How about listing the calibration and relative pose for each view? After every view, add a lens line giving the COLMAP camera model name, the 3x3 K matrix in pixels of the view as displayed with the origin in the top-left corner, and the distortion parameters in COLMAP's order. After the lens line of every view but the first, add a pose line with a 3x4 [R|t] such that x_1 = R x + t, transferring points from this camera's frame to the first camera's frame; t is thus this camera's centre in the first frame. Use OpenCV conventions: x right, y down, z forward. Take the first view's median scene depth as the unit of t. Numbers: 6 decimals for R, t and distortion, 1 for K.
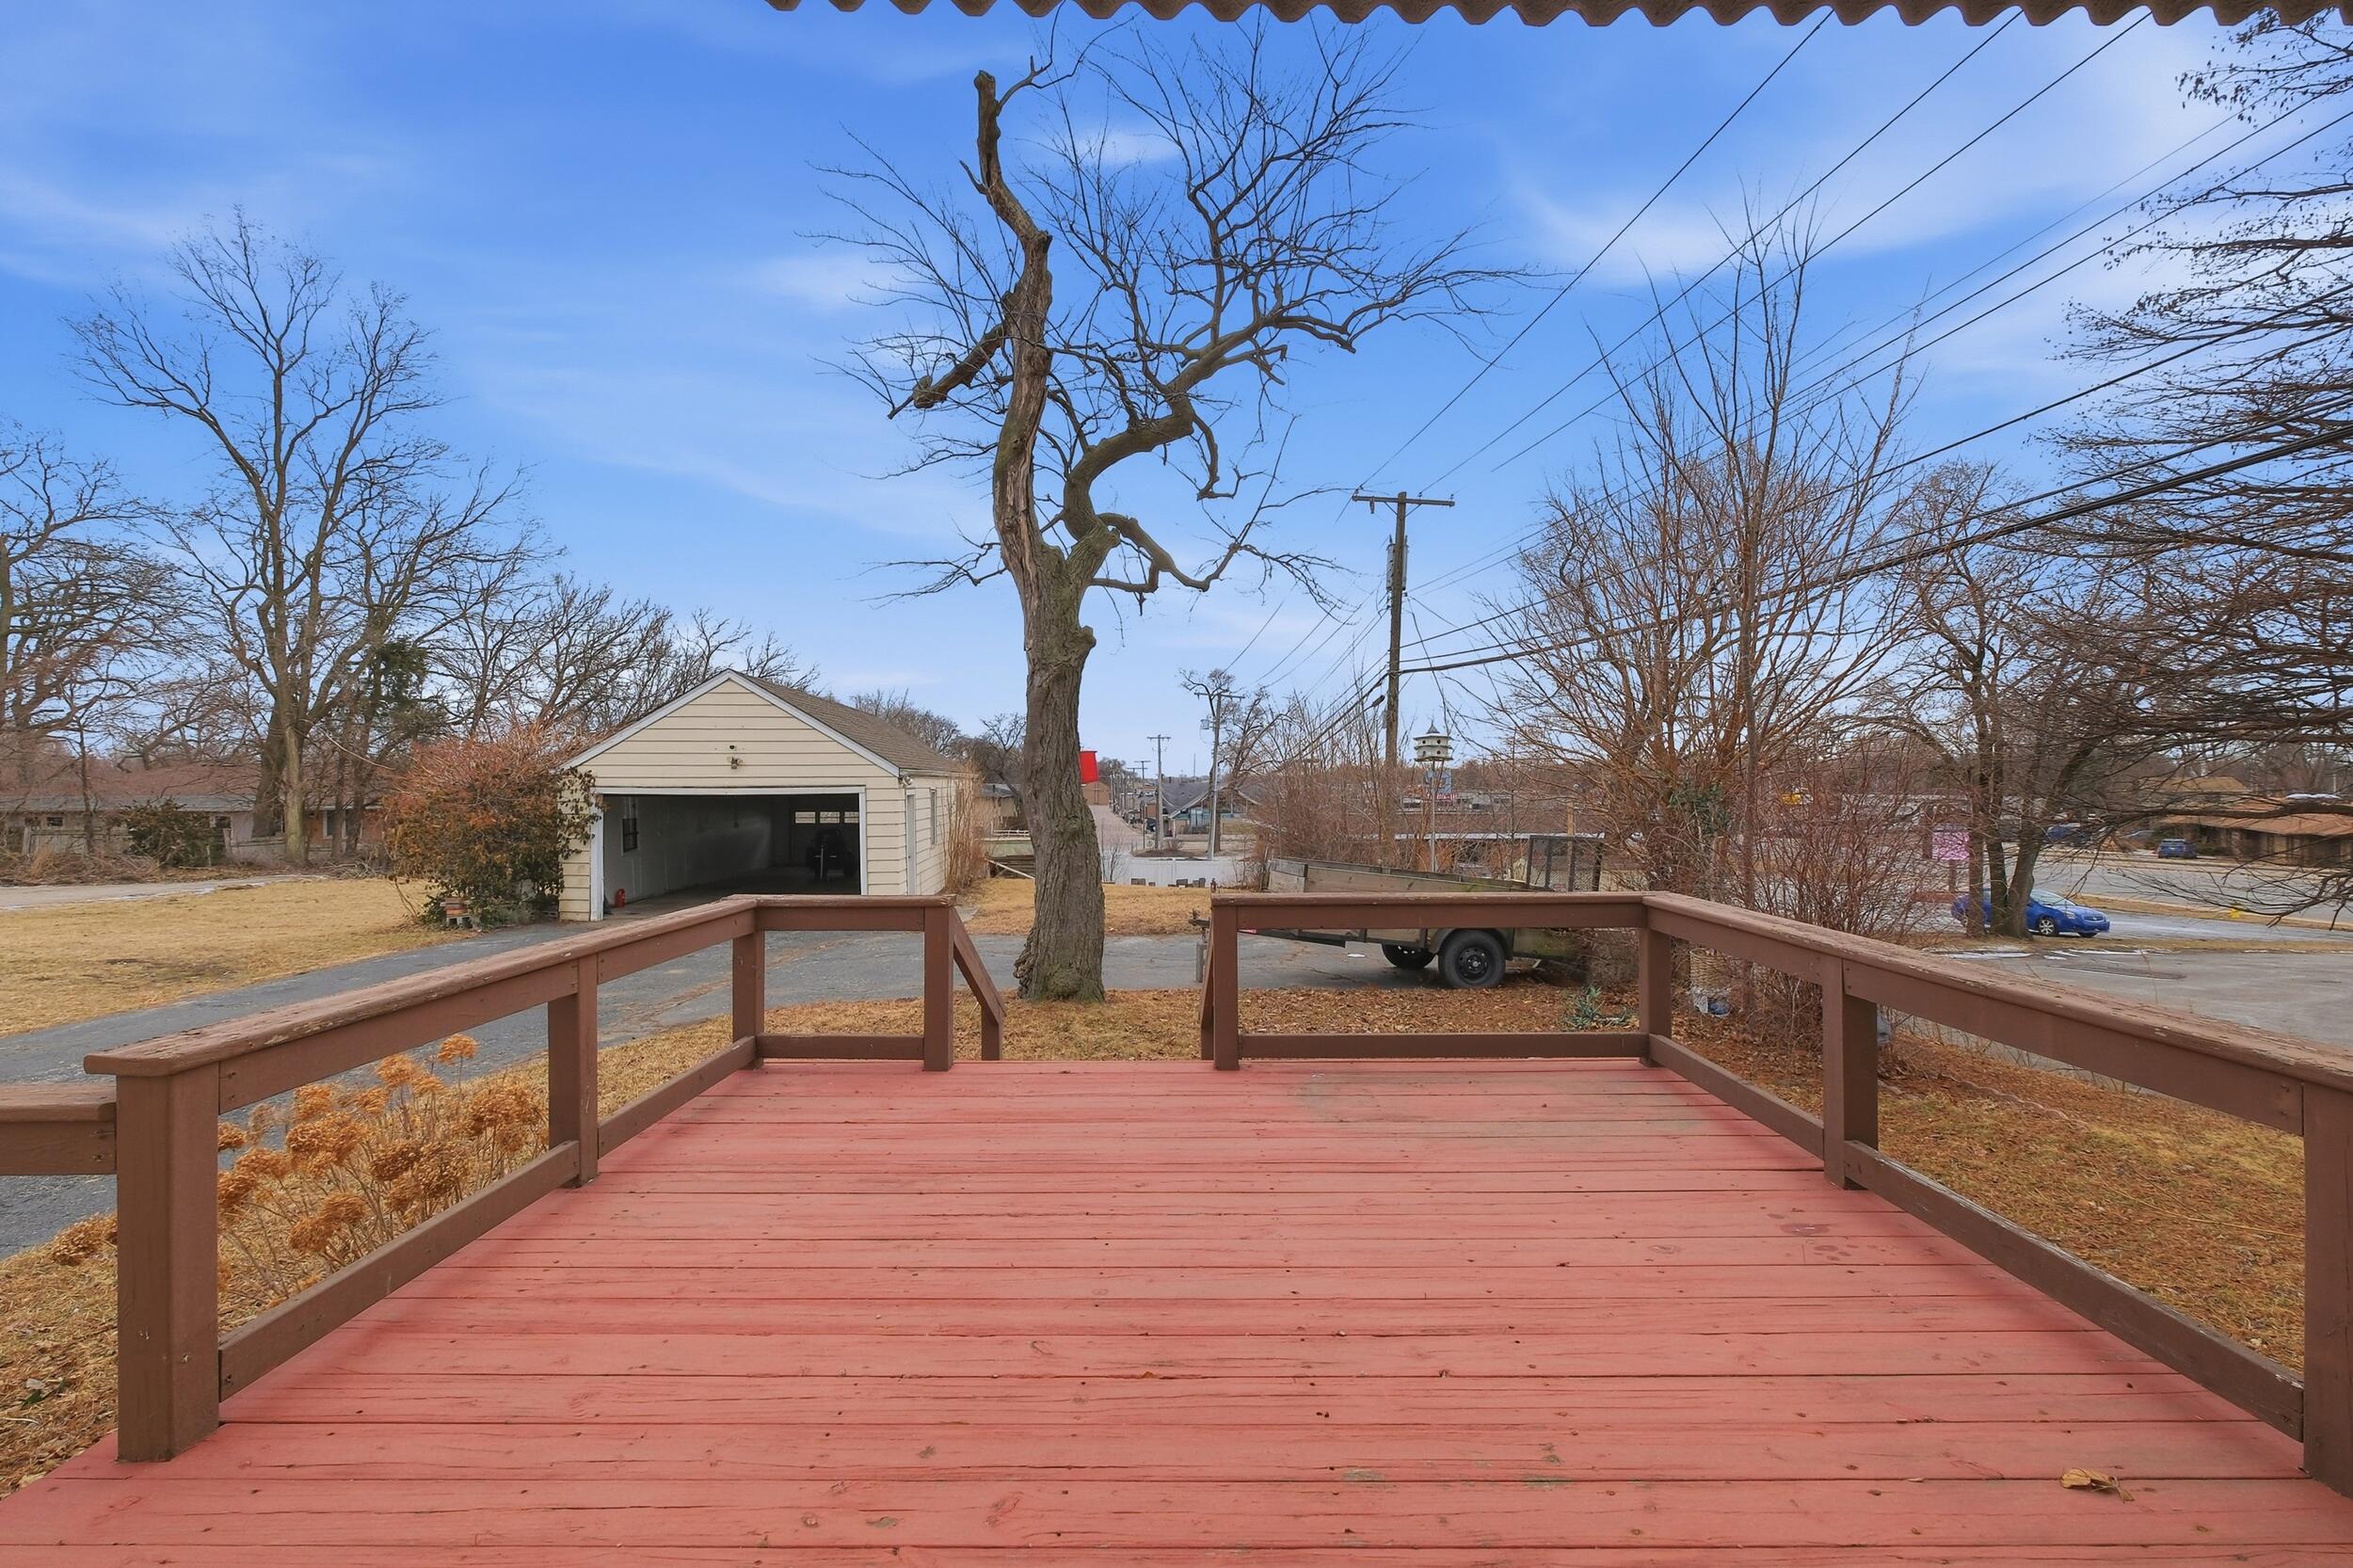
lens RADIAL K [[1043.3, 0, 1173.1], [0, 1043.3, 794.6], [0, 0, 1]] dist [-0.000212, -0.000494]
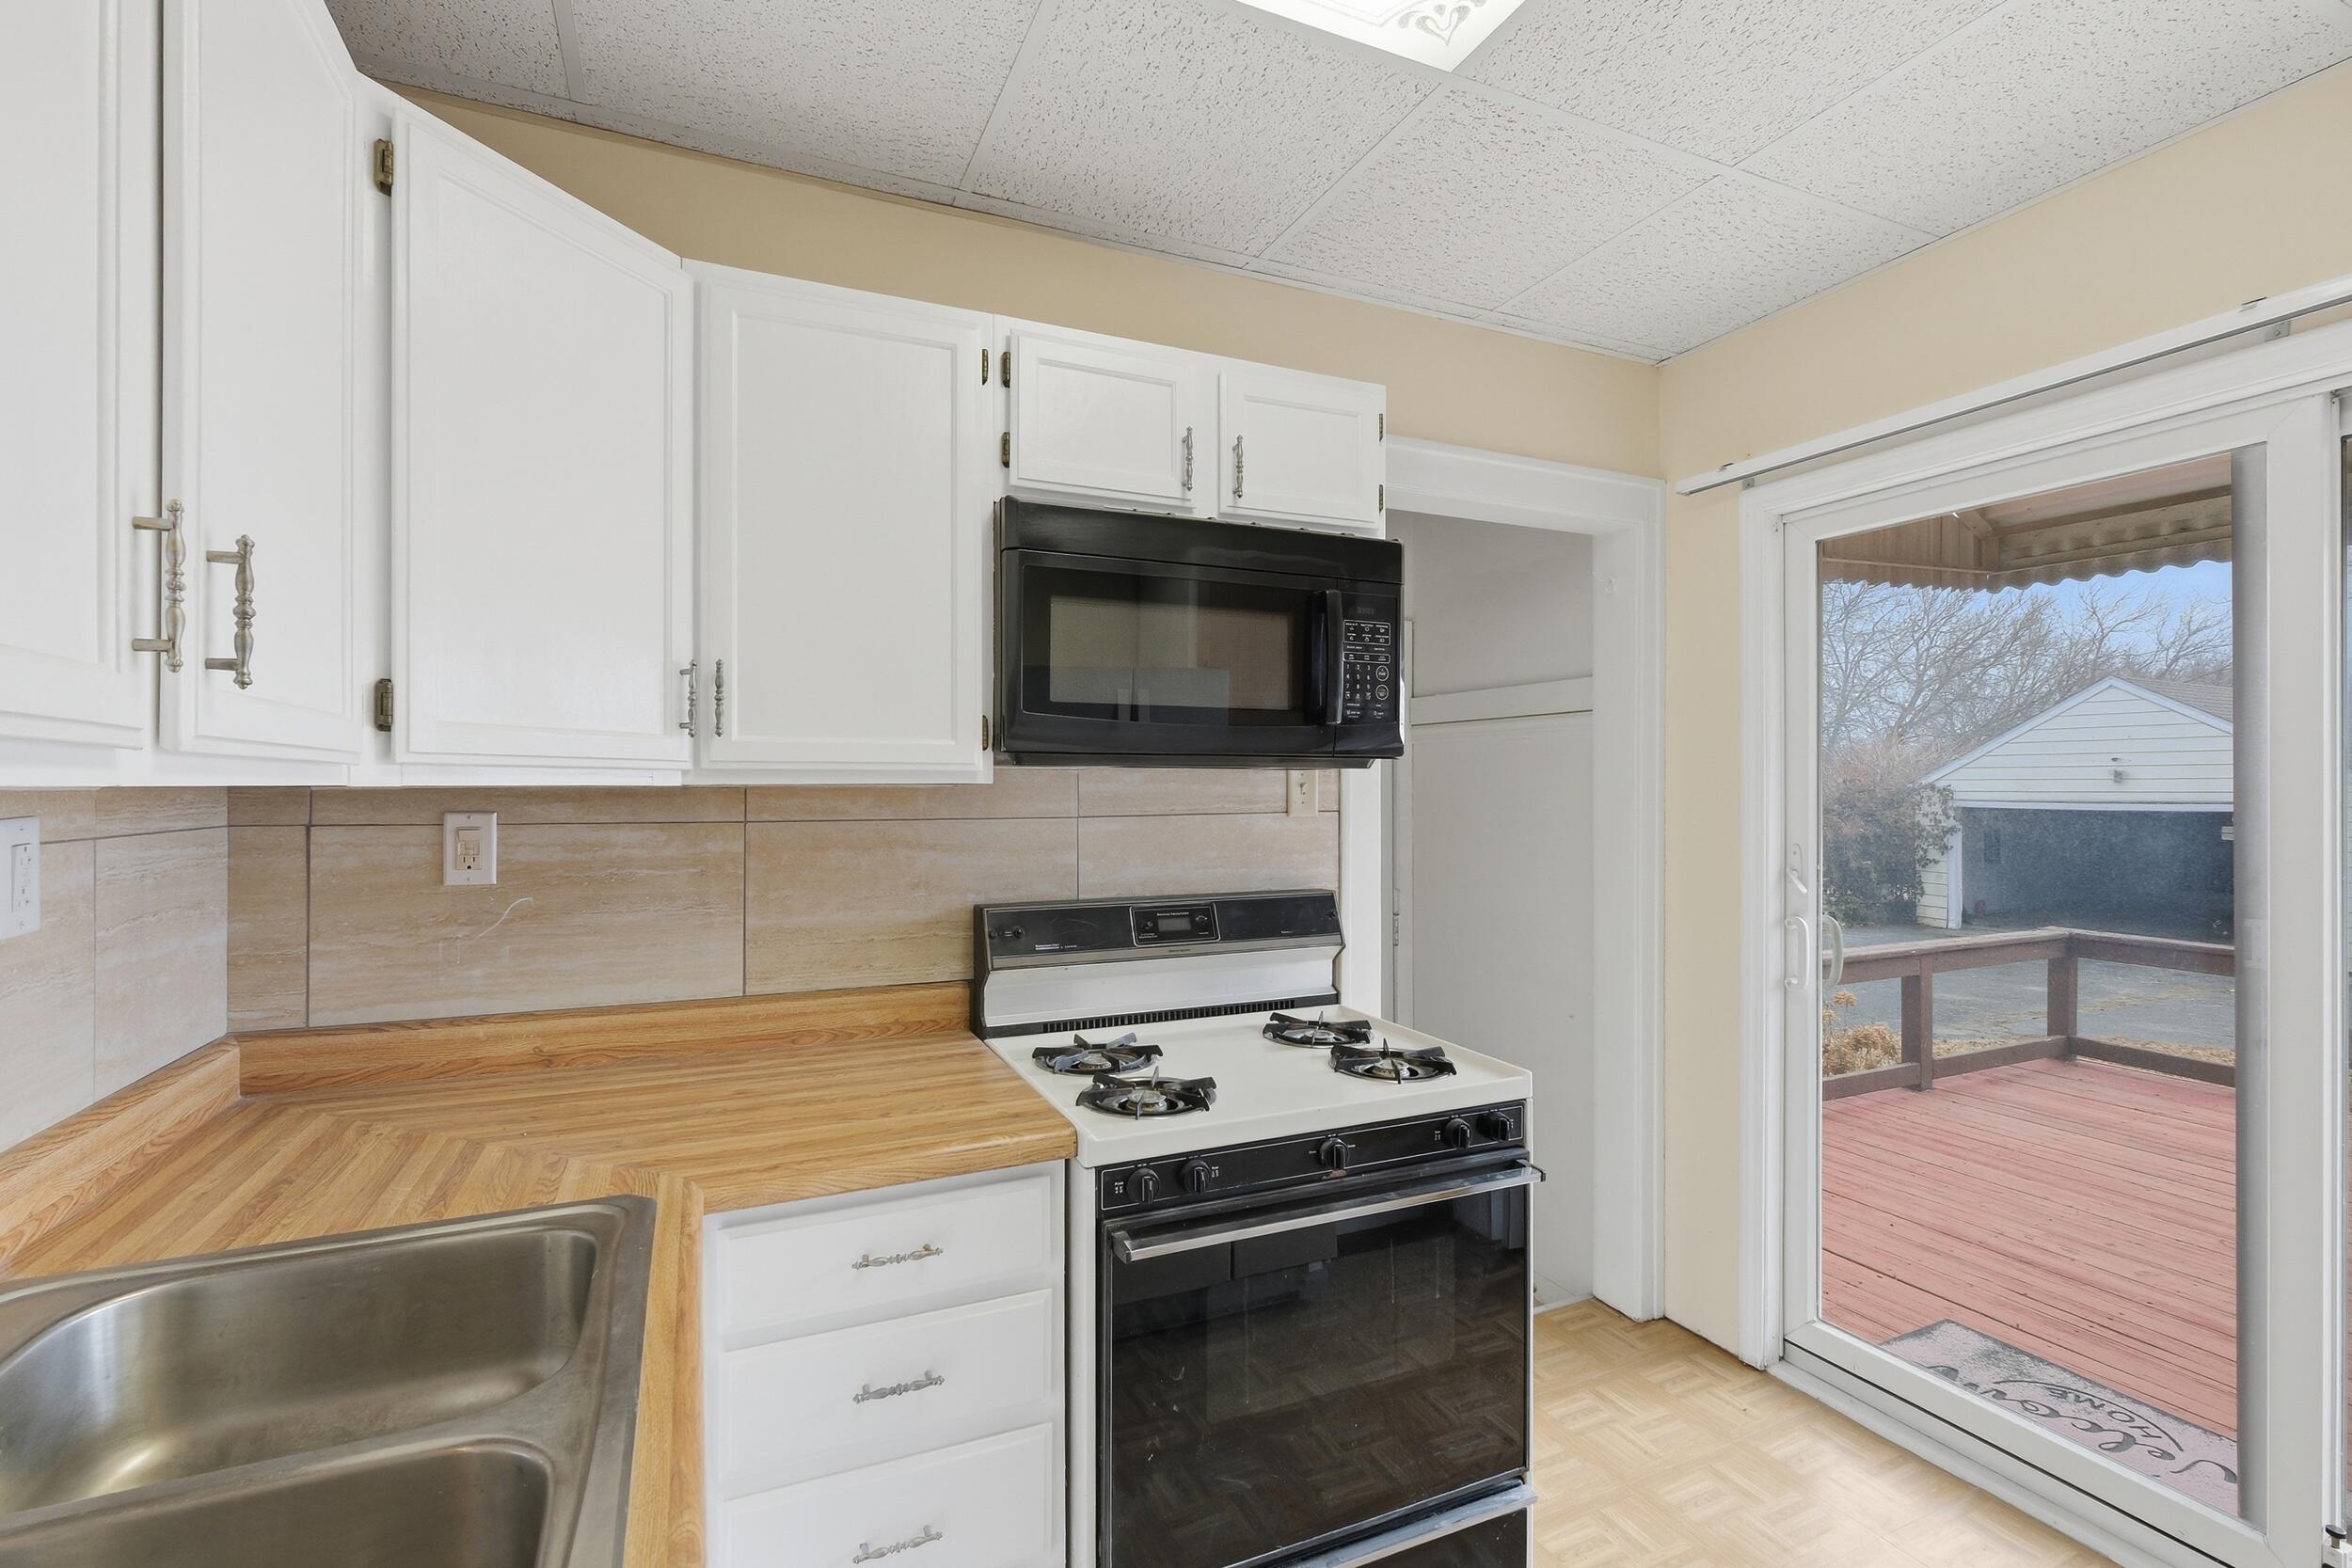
lens RADIAL K [[1042.8, 0, 1175.2], [0, 1042.8, 790.7], [0, 0, 1]] dist [-0.000212, -0.000494]
pose [[0.405963, 0.003153, -0.913884, 0.083568], [-0.001317, 0.999995, 0.002866, -0.019175], [0.913889, 0.000040, 0.405965, -0.136256]]
